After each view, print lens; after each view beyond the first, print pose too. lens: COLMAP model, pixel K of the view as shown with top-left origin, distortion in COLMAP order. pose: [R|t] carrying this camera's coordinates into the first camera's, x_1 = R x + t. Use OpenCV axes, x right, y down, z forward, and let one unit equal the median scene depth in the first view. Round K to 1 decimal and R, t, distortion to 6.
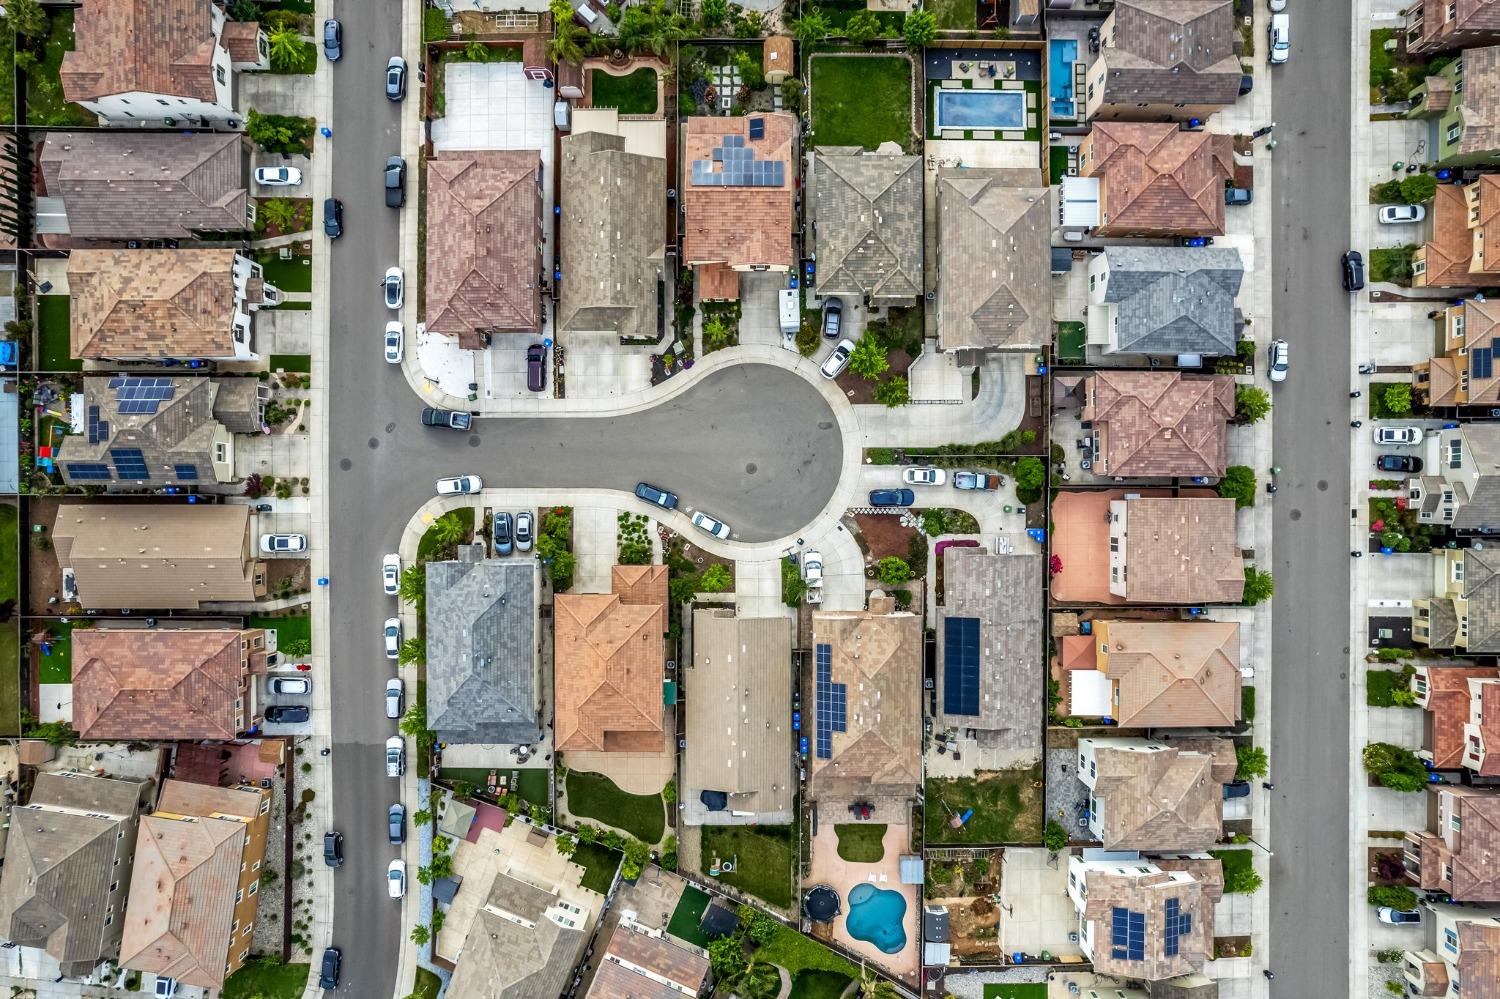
lens RADIAL K [[960.4, 0, 756.5], [0, 960.4, 512.4], [0, 0, 1]] dist [-0.069421, 0.061184]
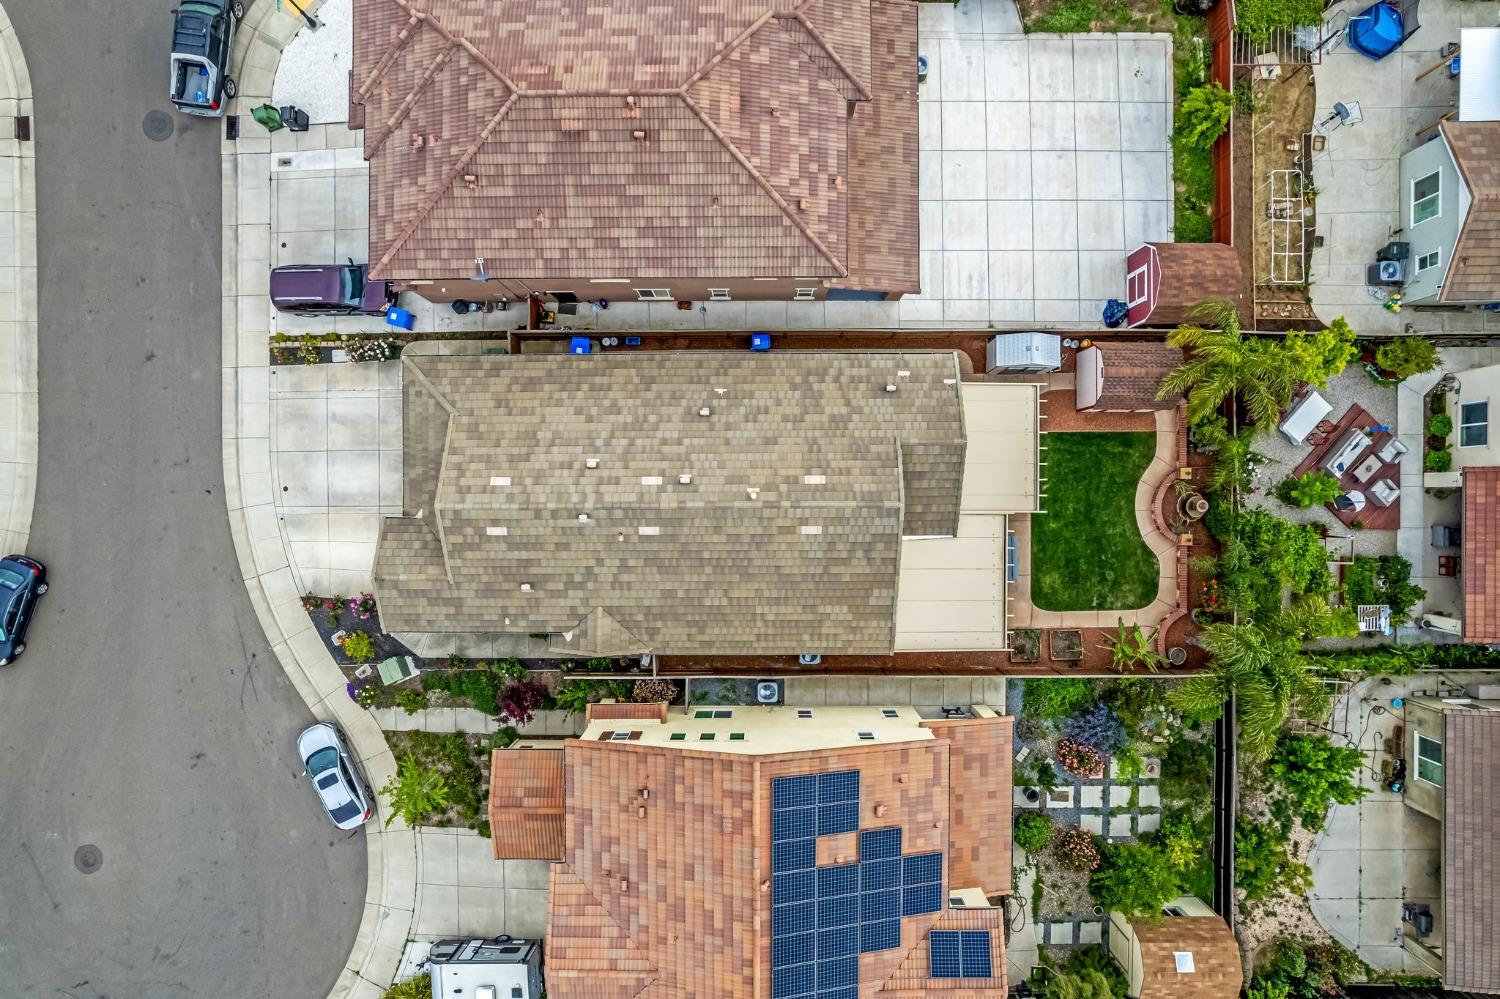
lens RADIAL K [[960.4, 0, 756.5], [0, 960.4, 512.4], [0, 0, 1]] dist [-0.069421, 0.061184]
pose [[0.002537, 0.999920, 0.012431, -0.146871], [-0.999996, 0.002523, 0.001112, -0.312251], [0.001080, -0.012434, 0.999922, 0.628050]]
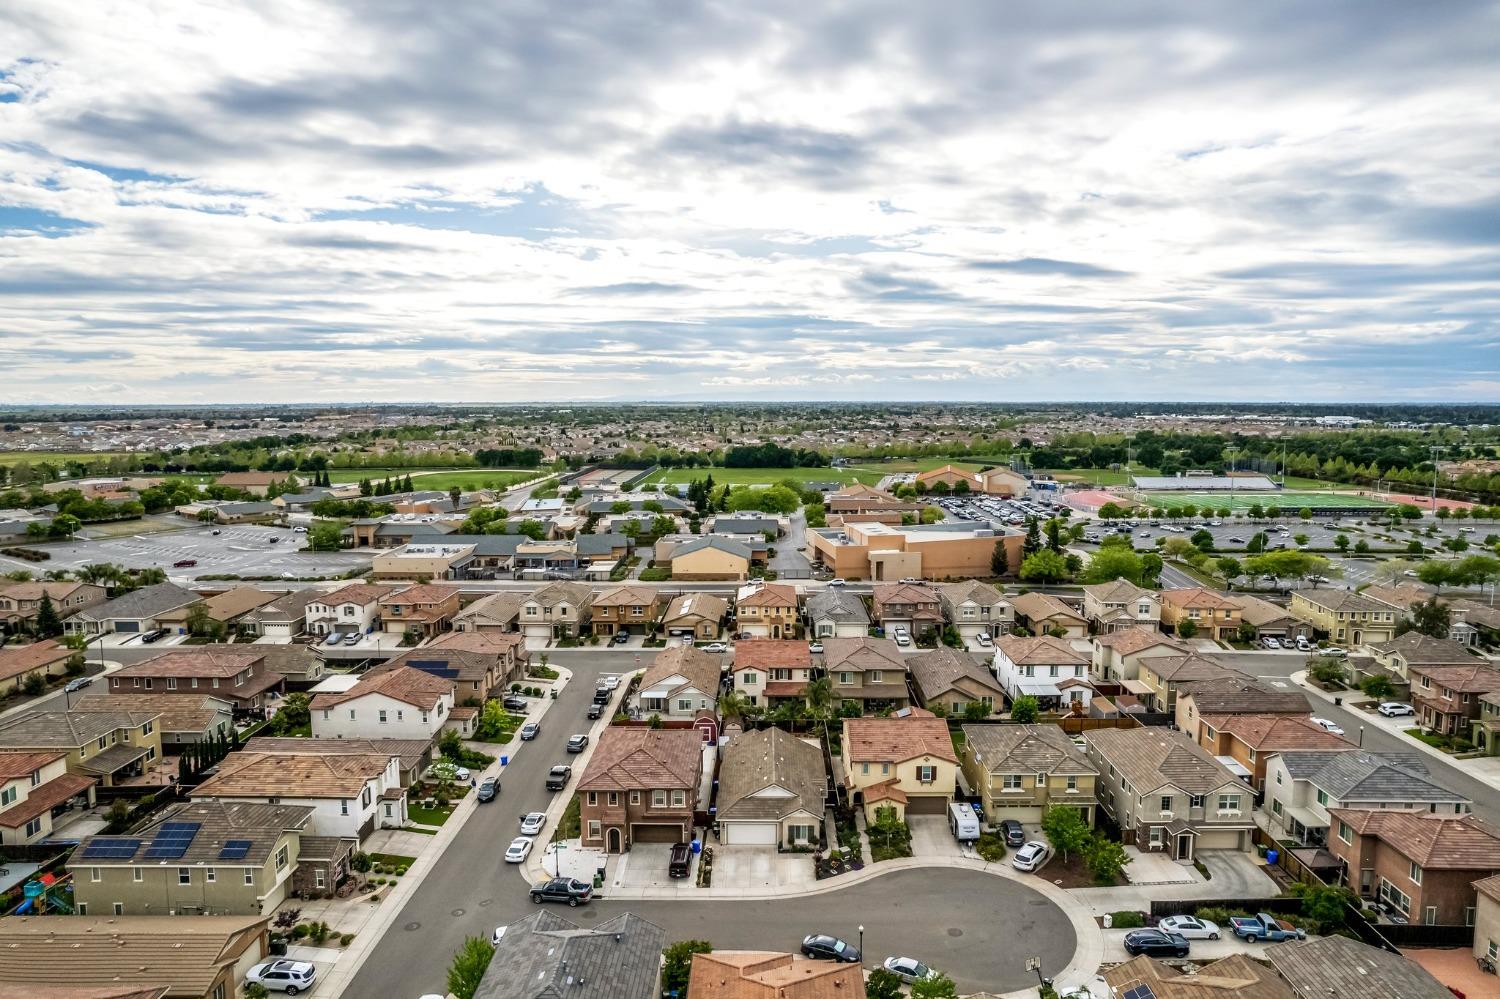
lens RADIAL K [[960.4, 0, 756.5], [0, 960.4, 512.4], [0, 0, 1]] dist [-0.069421, 0.061184]
pose [[0.999931, -0.001525, -0.011636, -0.150977], [-0.011392, 0.111950, -0.993649, 0.655756], [0.002818, 0.993713, 0.111925, 0.592388]]
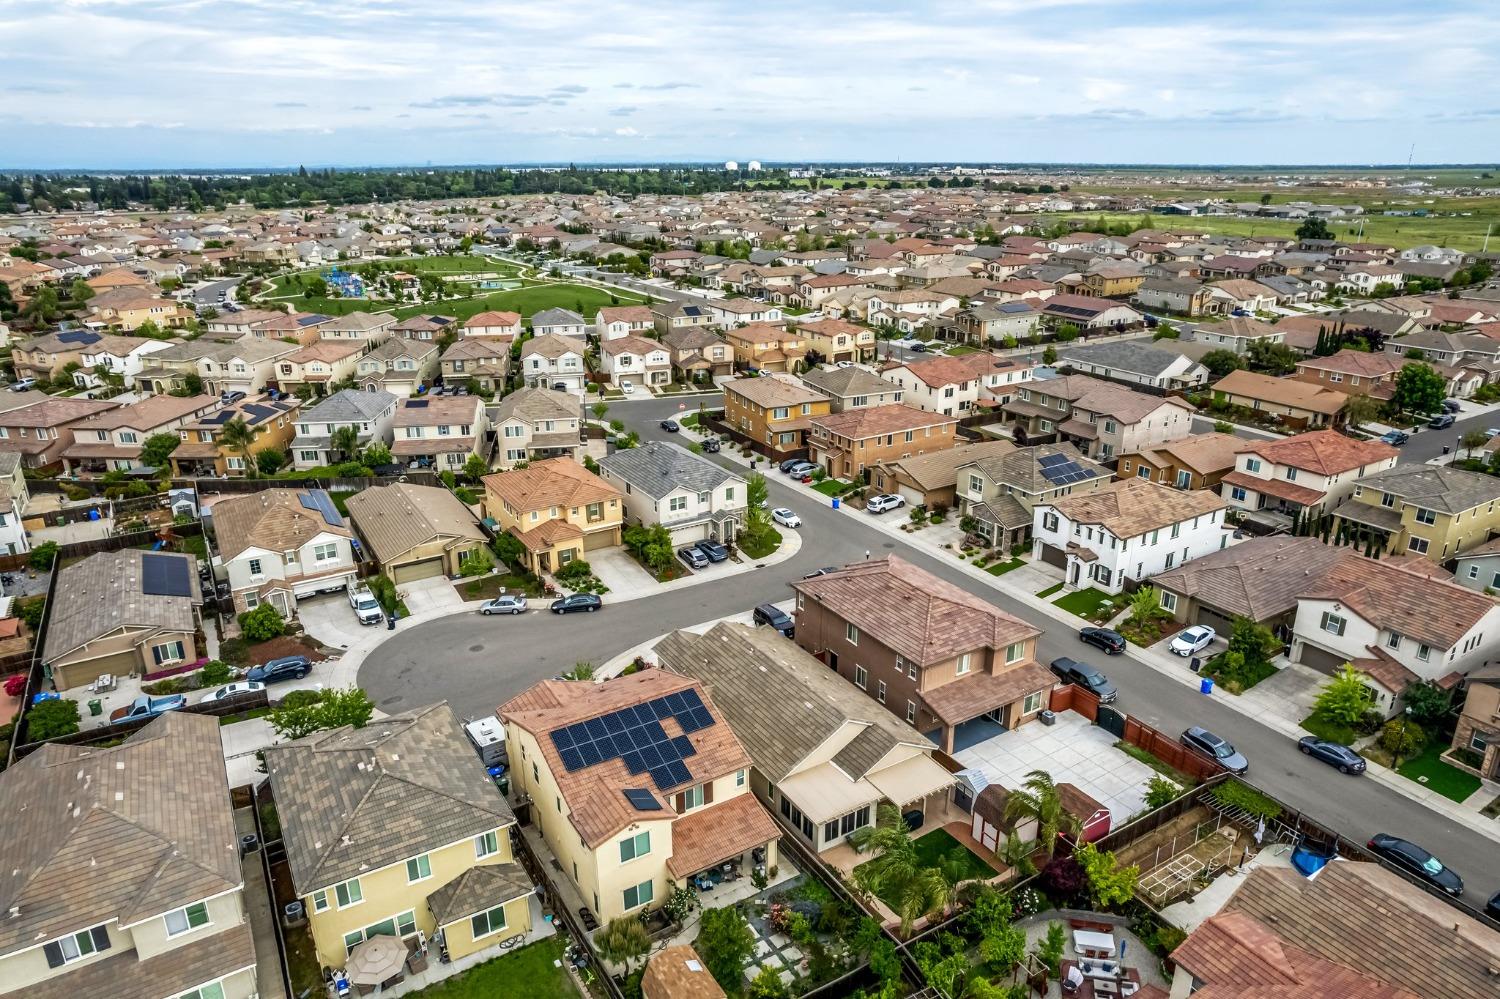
lens RADIAL K [[960.4, 0, 756.5], [0, 960.4, 512.4], [0, 0, 1]] dist [-0.069421, 0.061184]
pose [[-0.849430, 0.184218, -0.494503, 0.166384], [-0.527697, -0.300425, 0.794532, -0.754605], [-0.002194, 0.935846, 0.352401, 0.621721]]
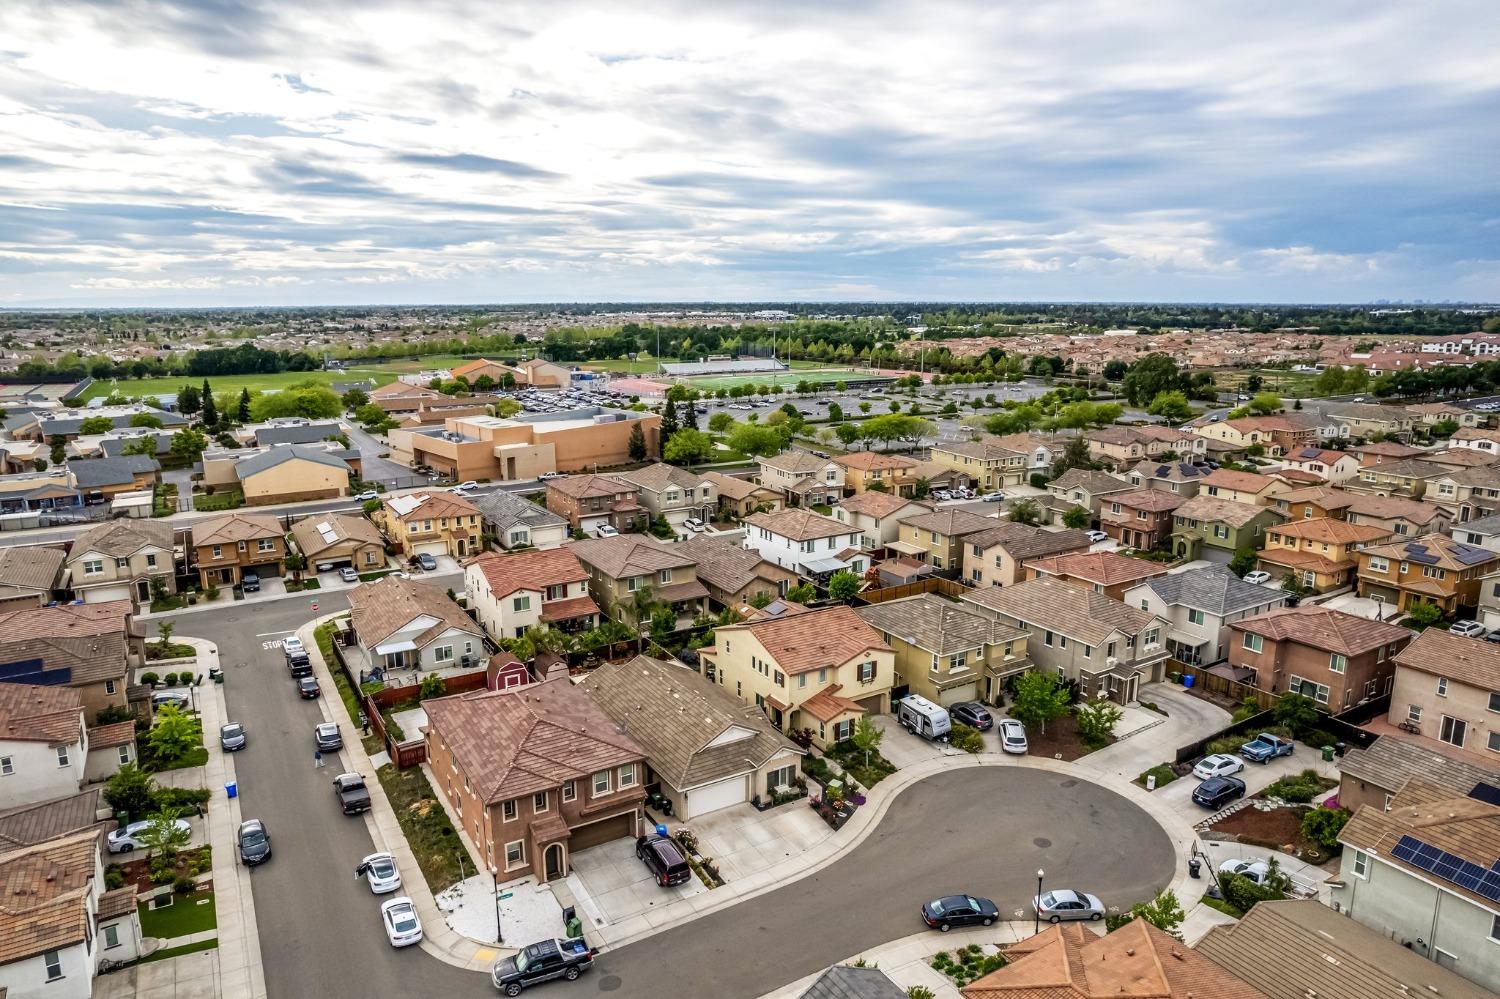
lens RADIAL K [[960.4, 0, 756.5], [0, 960.4, 512.4], [0, 0, 1]] dist [-0.069421, 0.061184]
pose [[0.852995, -0.117558, 0.508507, -0.454250], [0.521859, 0.177364, -0.834389, 0.335746], [0.007898, 0.977099, 0.212639, 0.658218]]
